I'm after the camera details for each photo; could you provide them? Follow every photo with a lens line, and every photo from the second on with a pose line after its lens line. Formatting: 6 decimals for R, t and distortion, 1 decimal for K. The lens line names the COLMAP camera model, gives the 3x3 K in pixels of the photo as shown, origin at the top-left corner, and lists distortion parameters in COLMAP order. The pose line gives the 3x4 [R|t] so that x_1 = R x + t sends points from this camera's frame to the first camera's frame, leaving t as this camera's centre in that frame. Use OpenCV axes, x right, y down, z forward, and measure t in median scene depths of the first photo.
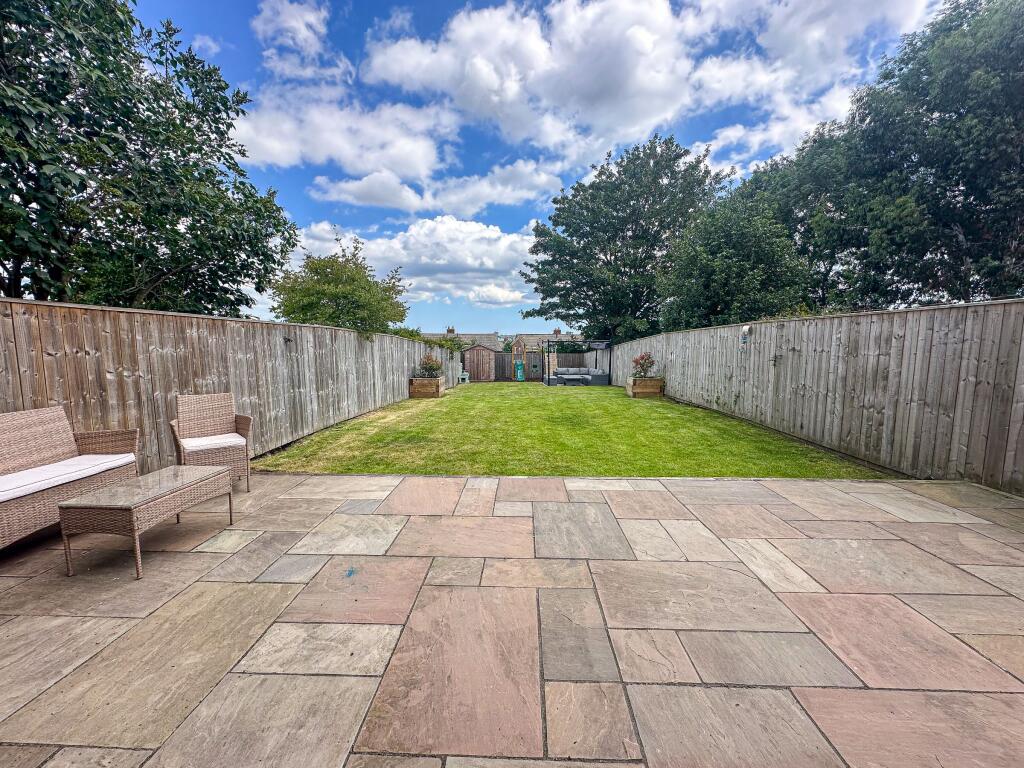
lens RADIAL K [[414.5, 0, 512.0], [0, 414.5, 384.0], [0, 0, 1]] dist [0.001501, 0.000185]
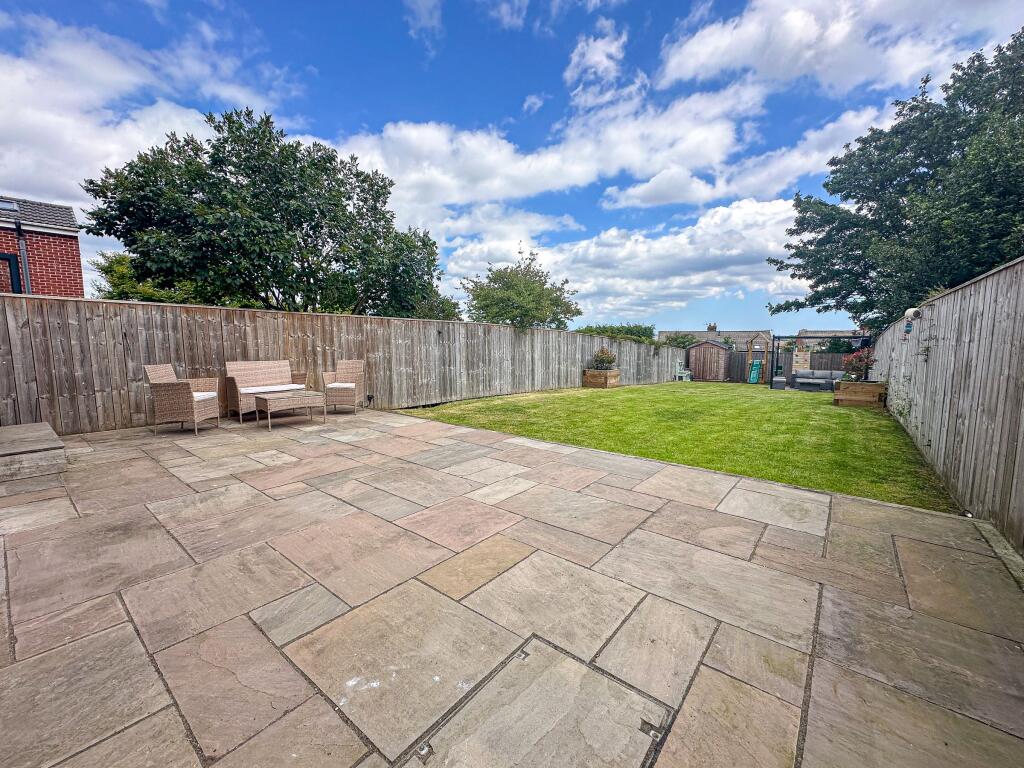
lens RADIAL K [[422.3, 0, 513.2], [0, 422.3, 369.1], [0, 0, 1]] dist [-0.012983, 0.000176]
pose [[0.797013, 0.042017, -0.602498, 0.270823], [-0.063209, 0.997902, -0.014025, 0.013268], [0.600645, 0.049261, 0.797997, -0.010394]]
